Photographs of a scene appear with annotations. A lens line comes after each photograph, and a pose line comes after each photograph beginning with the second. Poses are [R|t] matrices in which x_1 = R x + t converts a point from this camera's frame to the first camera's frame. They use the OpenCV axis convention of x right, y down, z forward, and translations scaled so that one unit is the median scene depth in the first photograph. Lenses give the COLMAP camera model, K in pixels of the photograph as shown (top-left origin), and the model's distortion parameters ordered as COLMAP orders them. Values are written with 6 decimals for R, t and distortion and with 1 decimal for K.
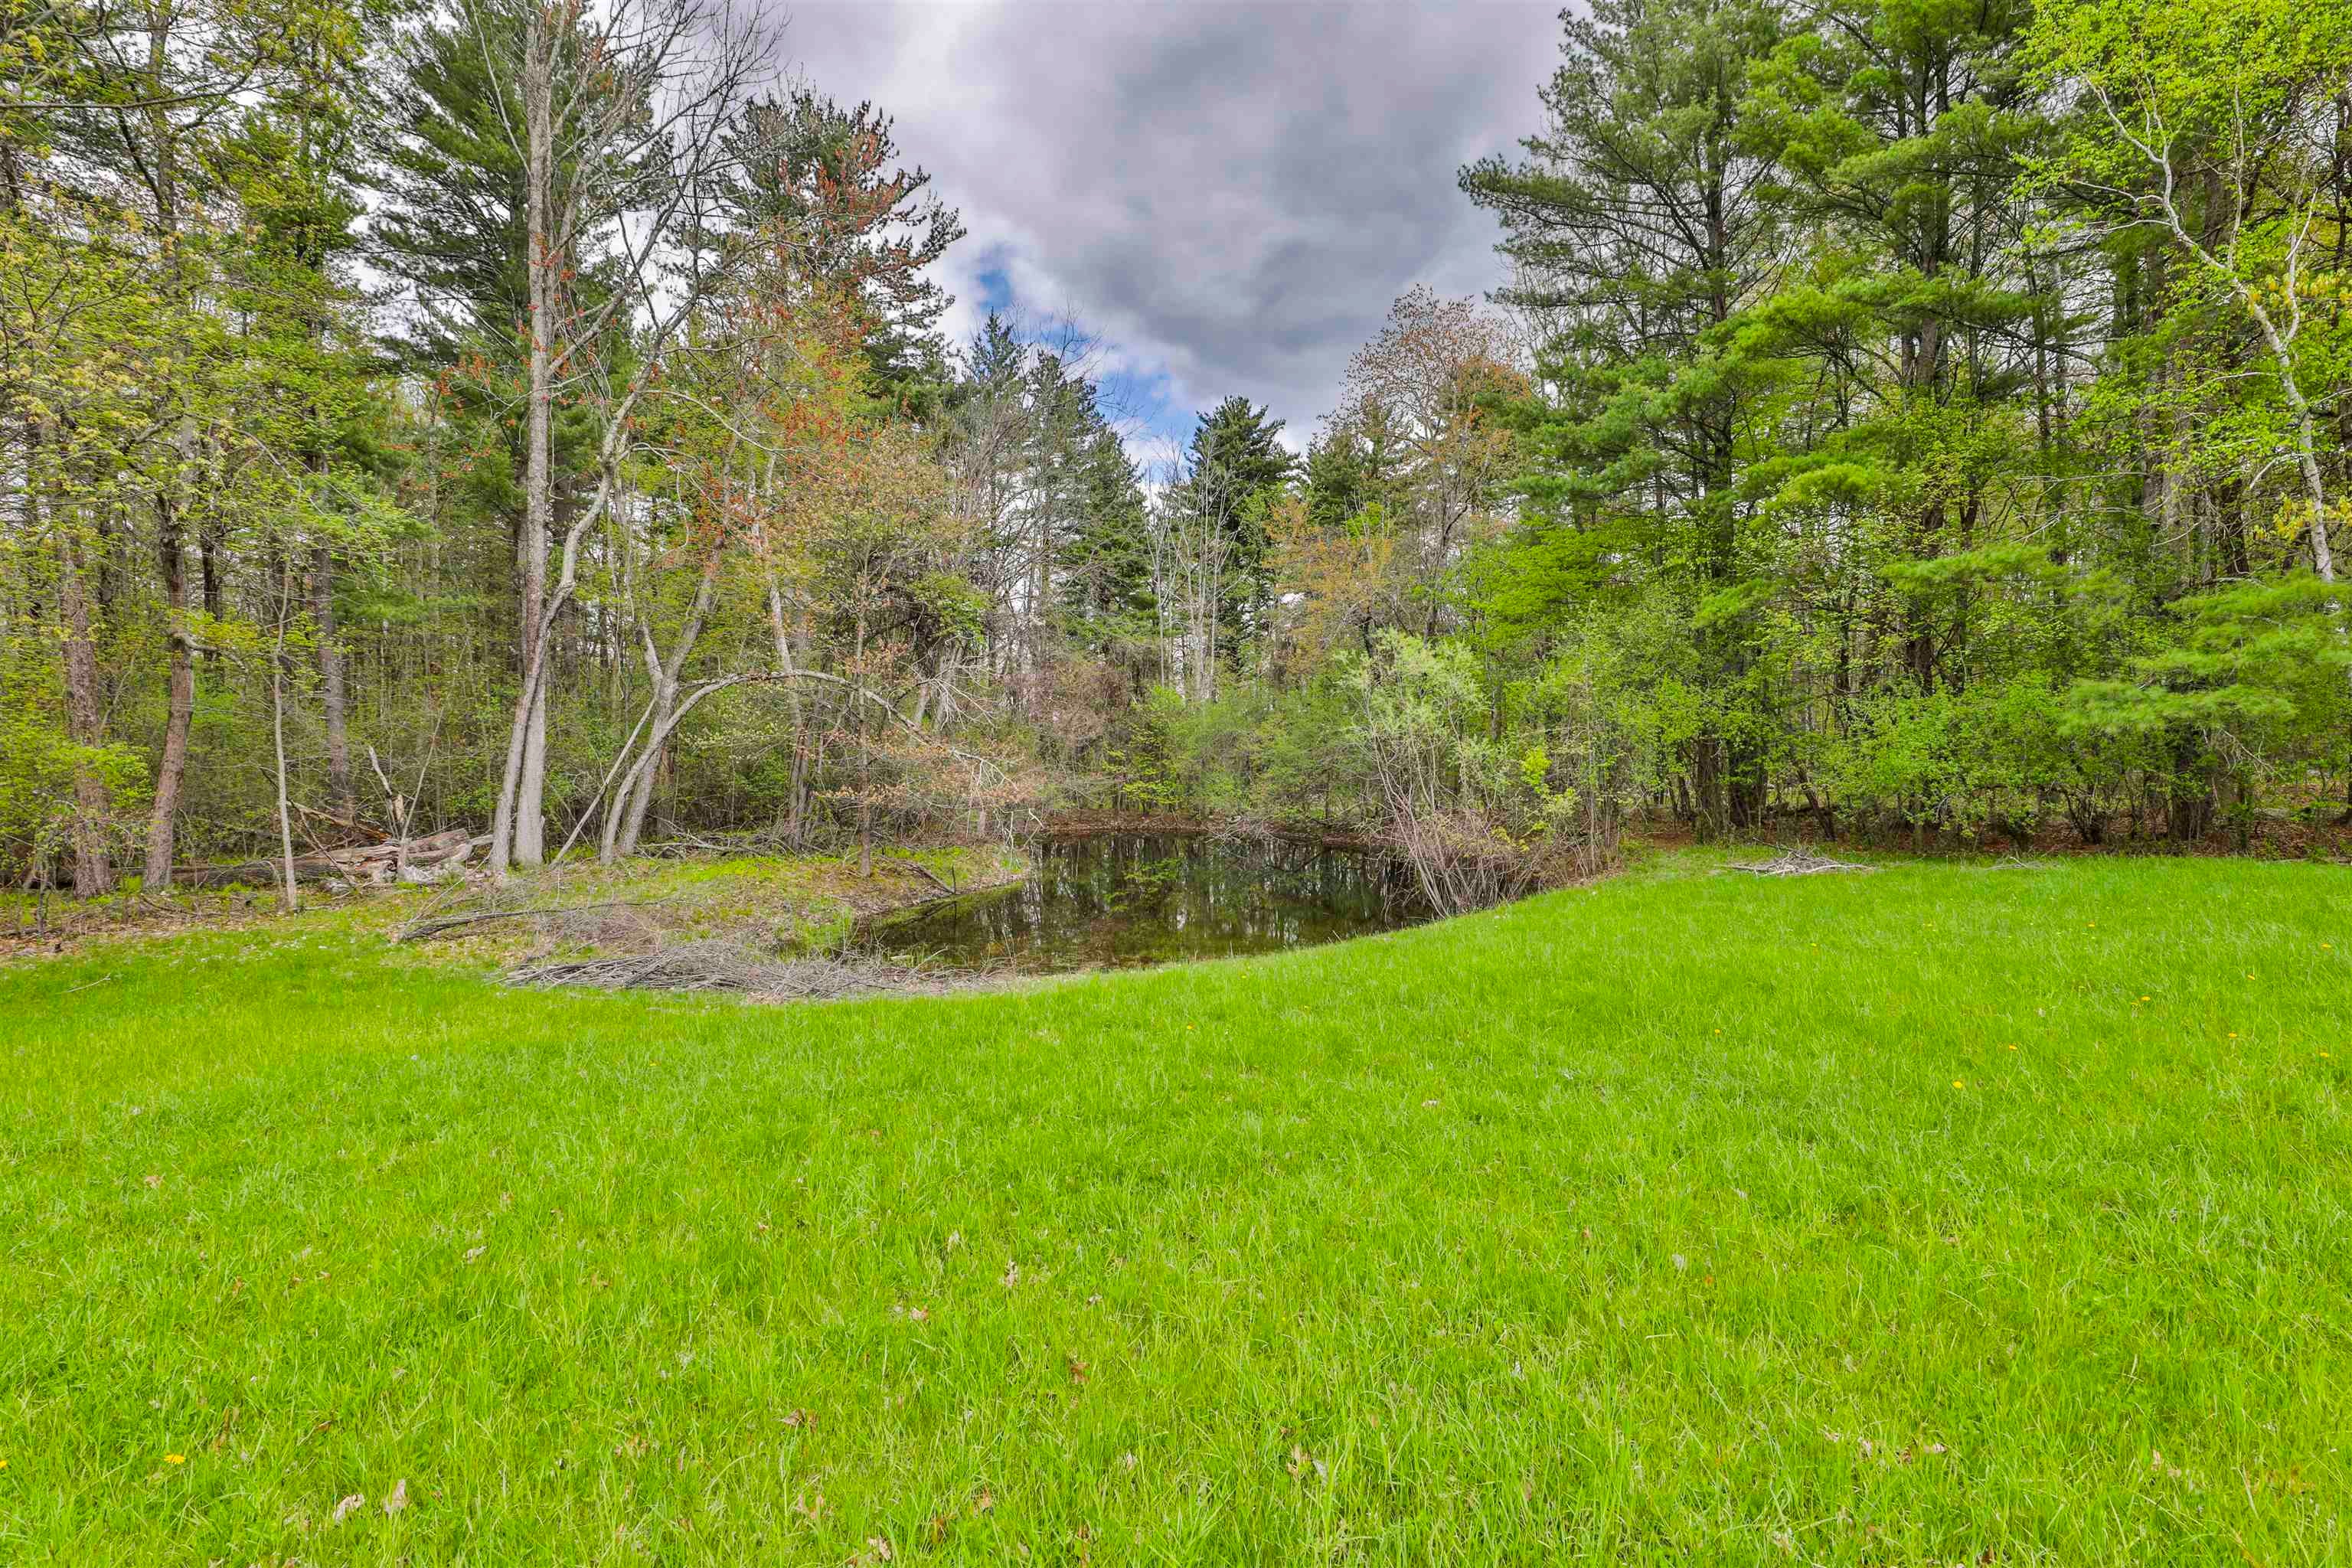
lens RADIAL K [[1124.2, 0, 1186.2], [0, 1124.2, 776.0], [0, 0, 1]] dist [-0.019250, -0.000049]
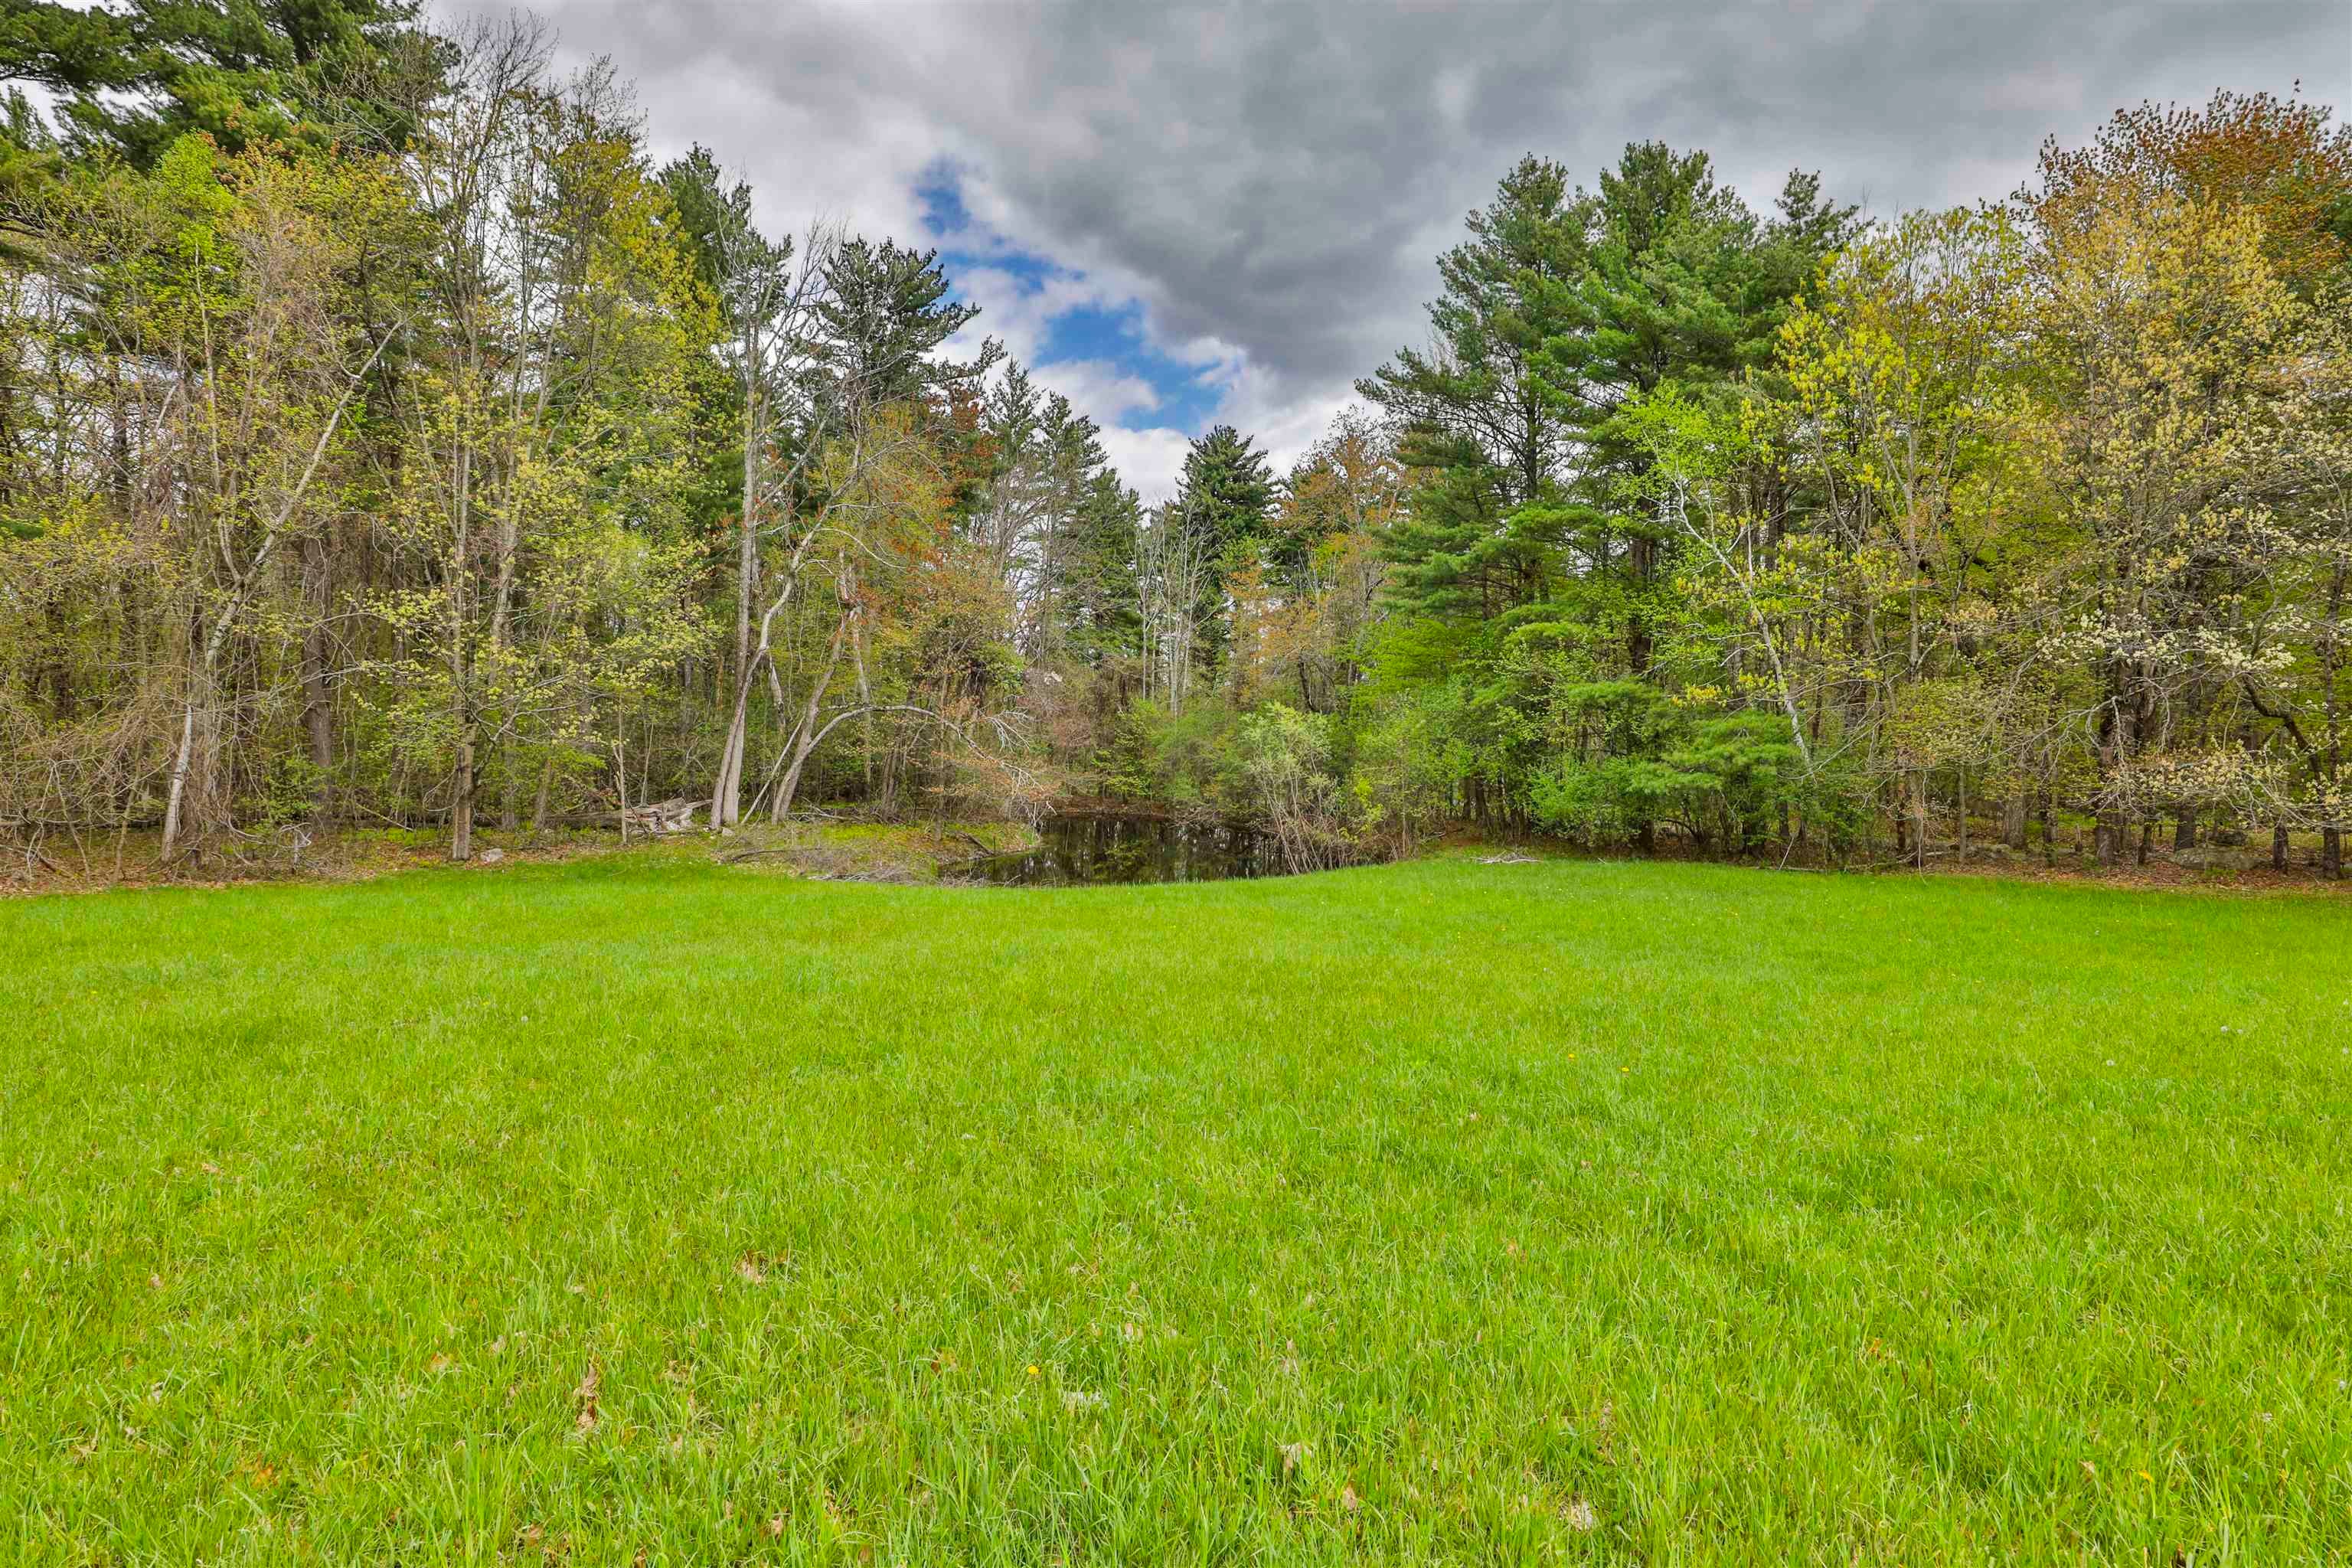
lens RADIAL K [[1124.2, 0, 1166.4], [0, 1124.2, 781.9], [0, 0, 1]] dist [-0.019250, -0.000049]
pose [[0.998937, 0.046026, -0.002347, 0.013639], [-0.045970, 0.998740, 0.020130, -0.018600], [0.003271, -0.020001, 0.999795, -0.280528]]
